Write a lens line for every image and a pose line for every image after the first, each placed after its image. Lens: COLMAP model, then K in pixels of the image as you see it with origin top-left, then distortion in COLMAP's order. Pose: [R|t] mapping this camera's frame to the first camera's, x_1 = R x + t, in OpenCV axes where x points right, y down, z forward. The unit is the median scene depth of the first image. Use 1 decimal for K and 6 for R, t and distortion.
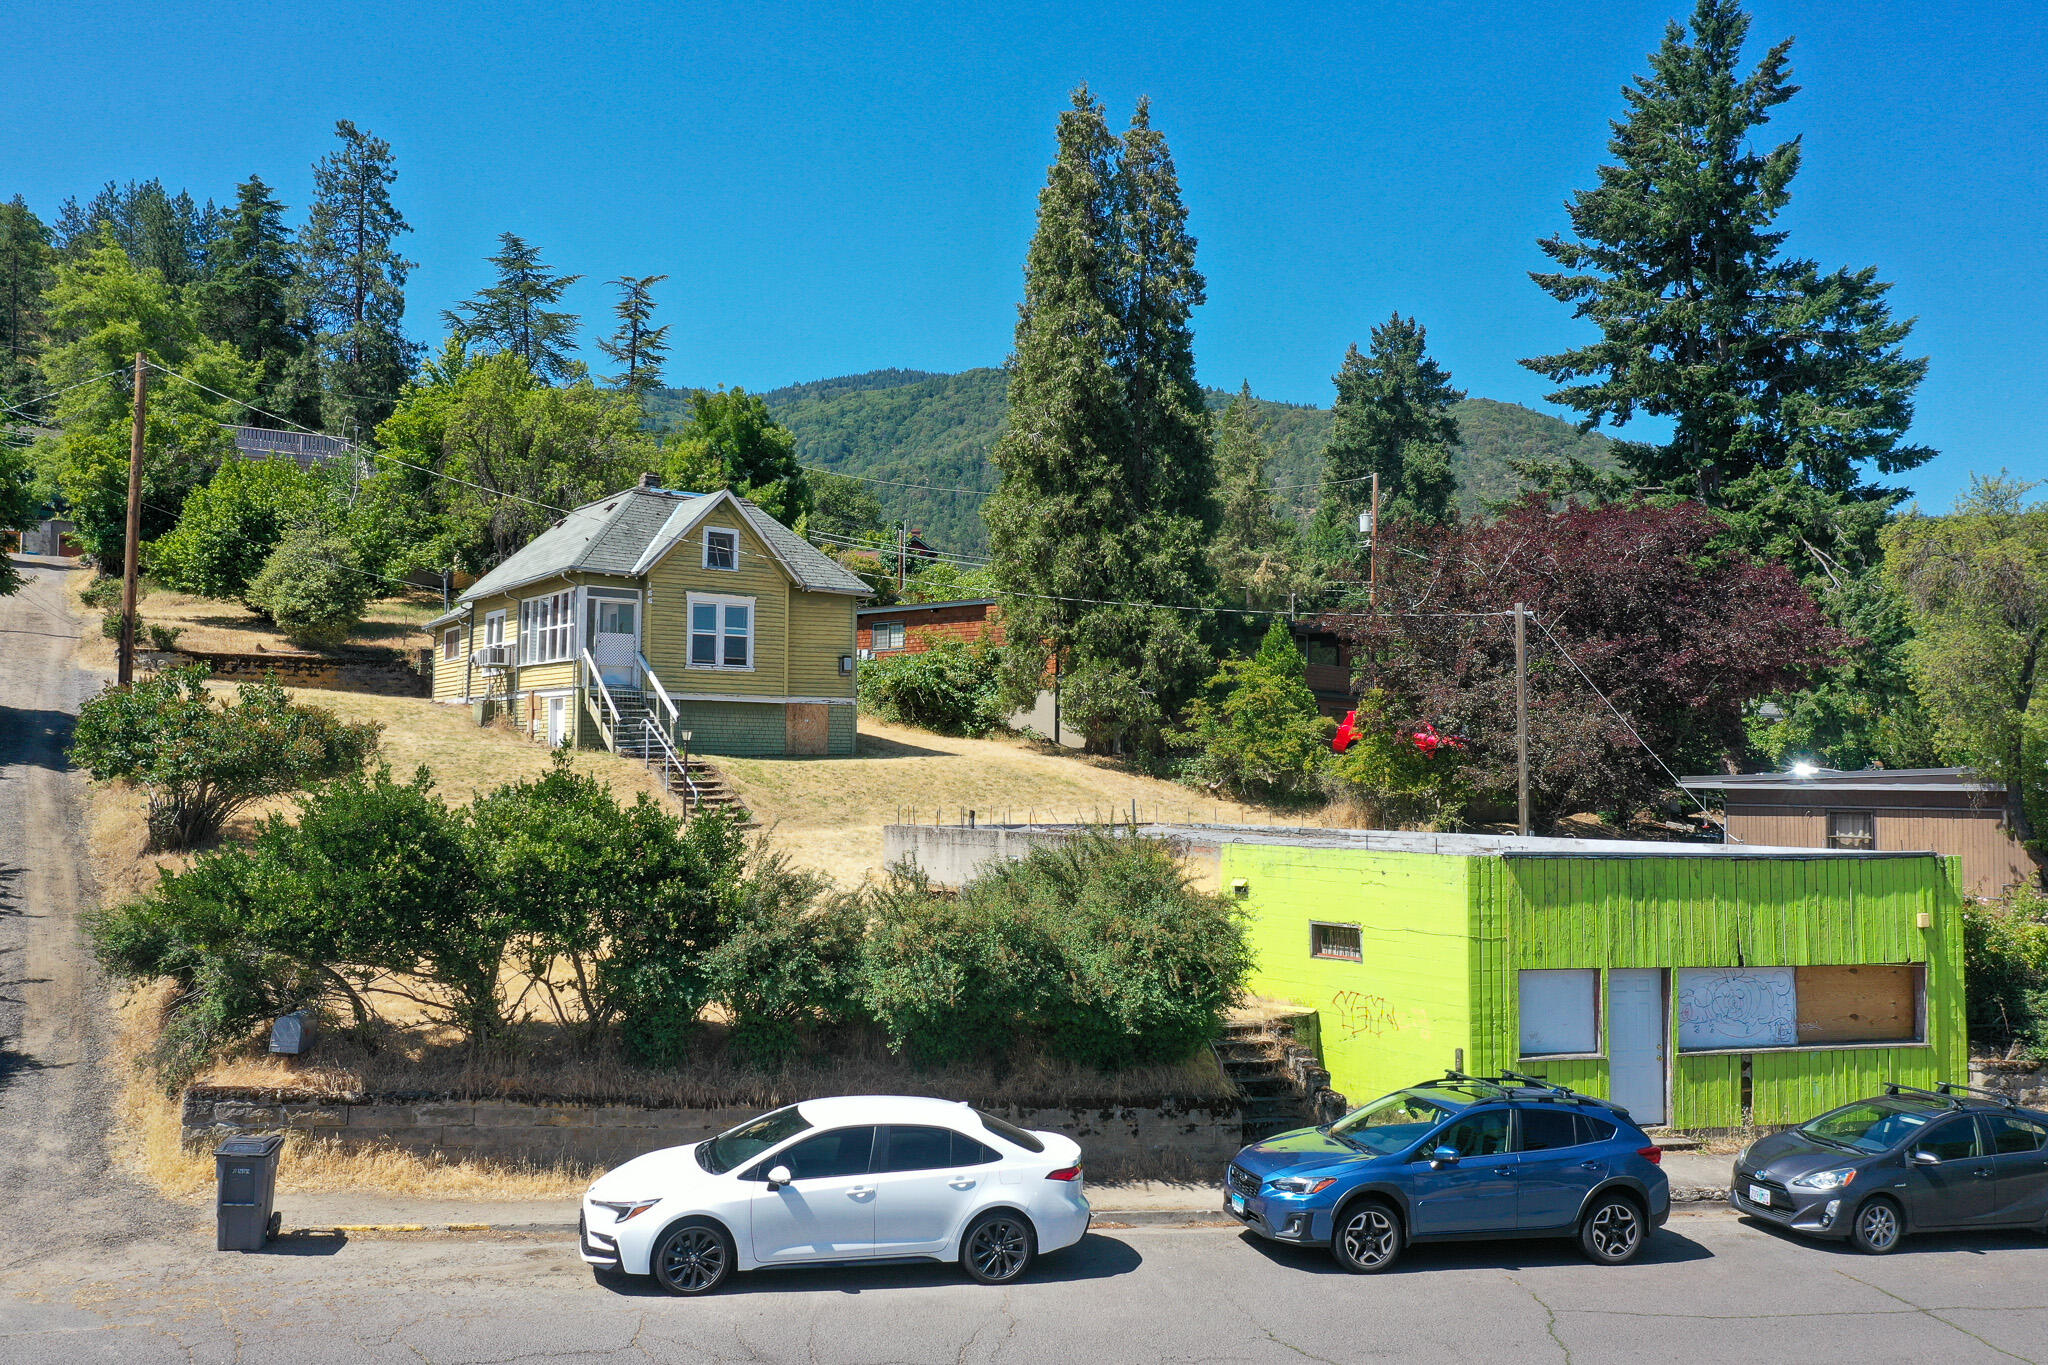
lens RADIAL K [[1624.9, 0, 1030.0], [0, 1624.9, 684.9], [0, 0, 1]] dist [0.007498, 0.010276]
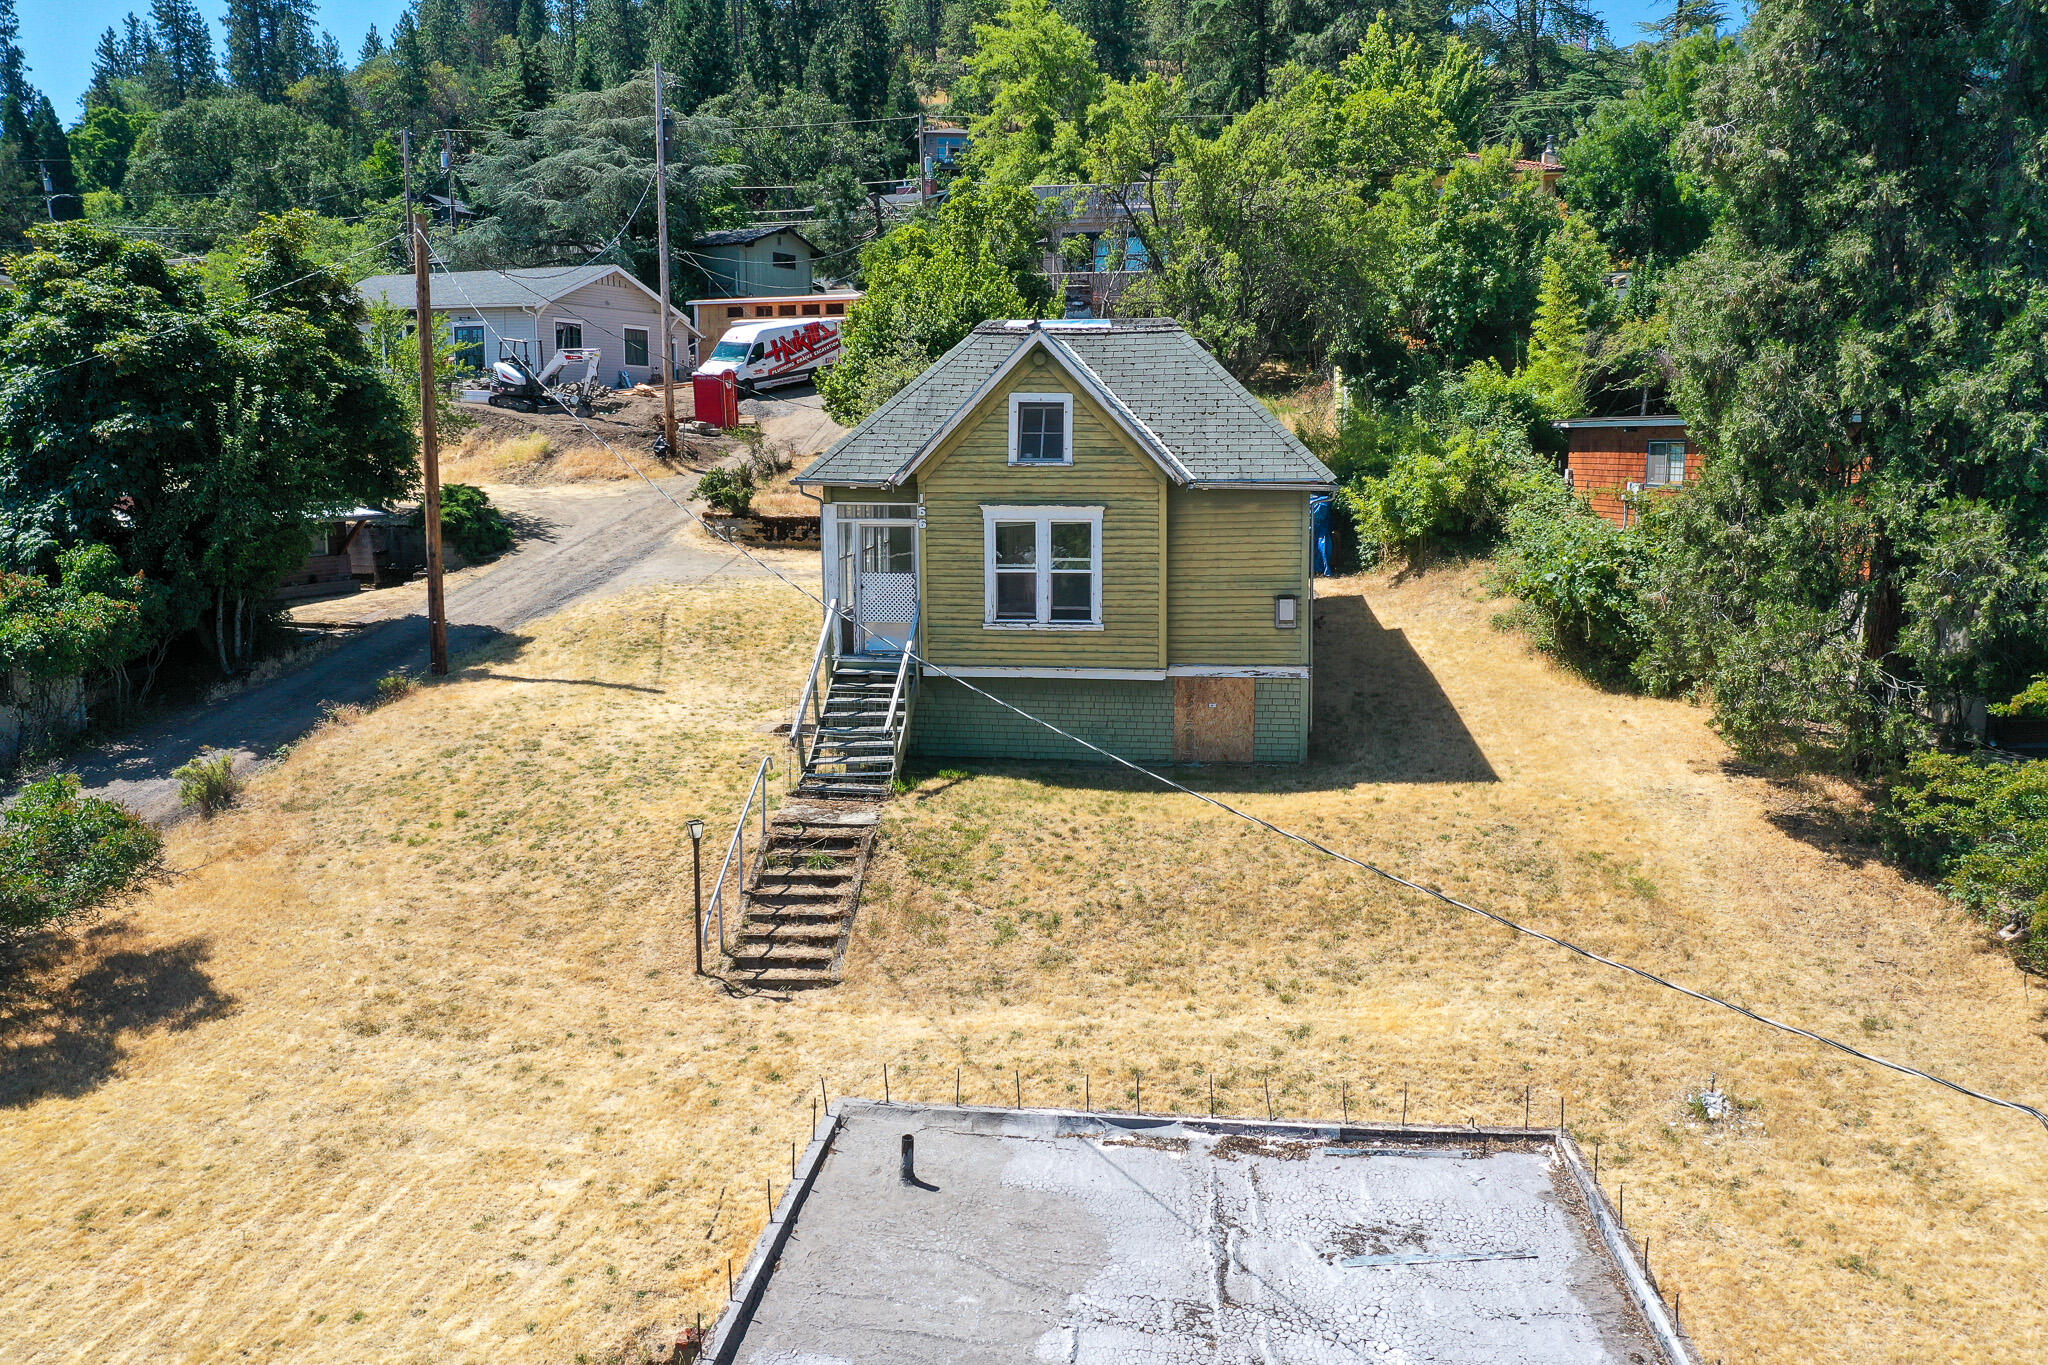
lens RADIAL K [[1624.9, 0, 1035.1], [0, 1624.9, 685.6], [0, 0, 1]] dist [0.007498, 0.010276]
pose [[0.733347, 0.092767, -0.673496, 0.220733], [0.044479, 0.981978, 0.183689, -0.100116], [0.678398, -0.164665, 0.716004, 0.547873]]
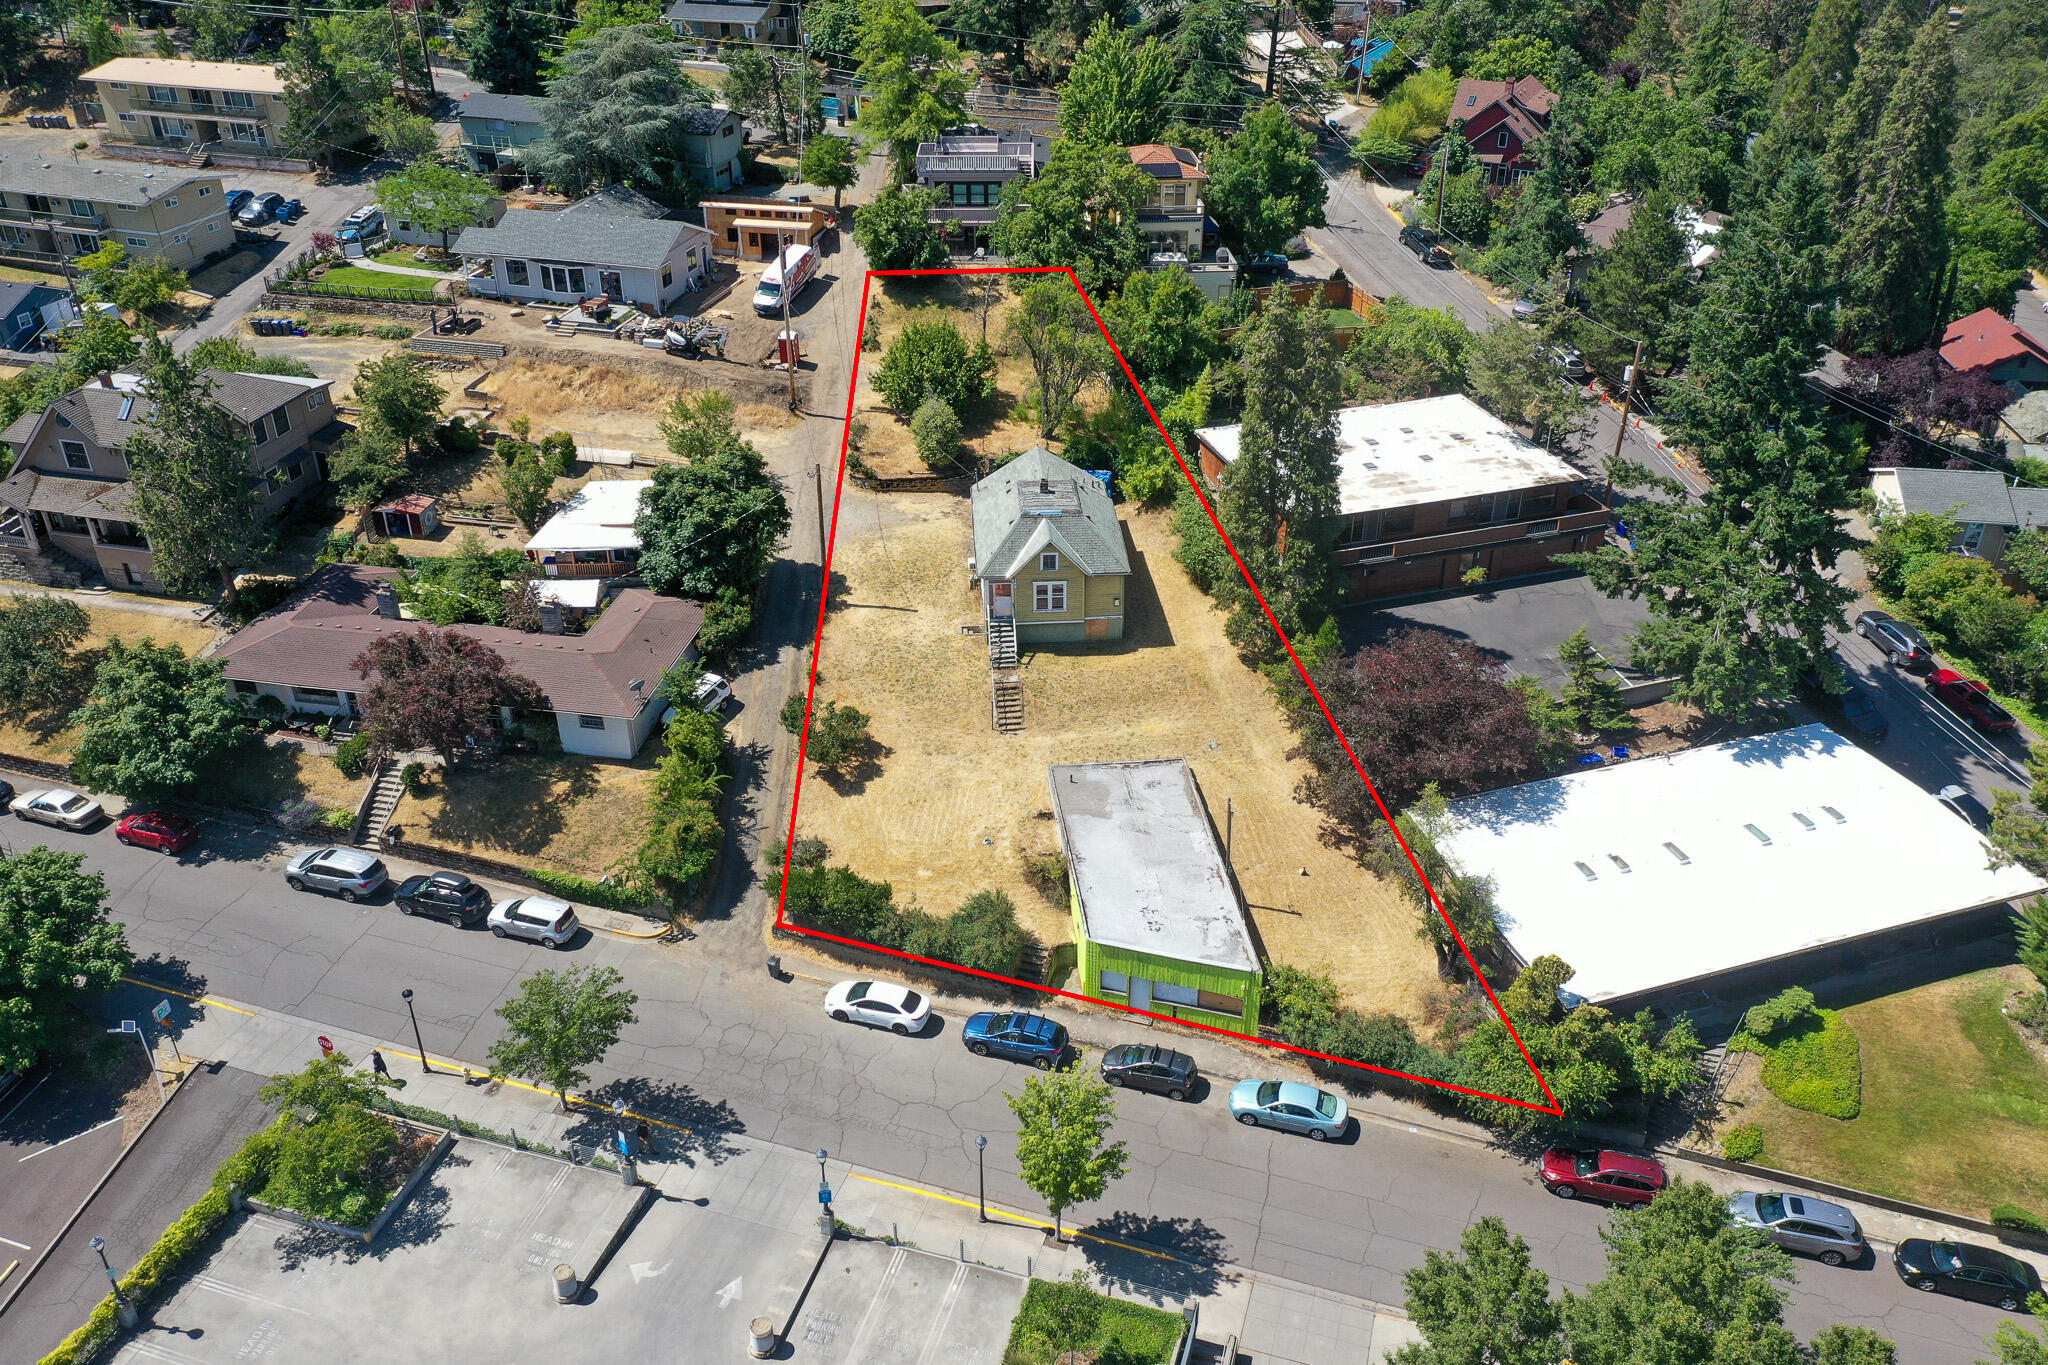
lens RADIAL K [[1624.9, 0, 1021.6], [0, 1624.9, 679.3], [0, 0, 1]] dist [0.007498, 0.010276]
pose [[0.849270, 0.256065, -0.461704, 0.806263], [0.045580, 0.835682, 0.547319, -1.126058], [0.525987, -0.485866, 0.698048, -0.593716]]
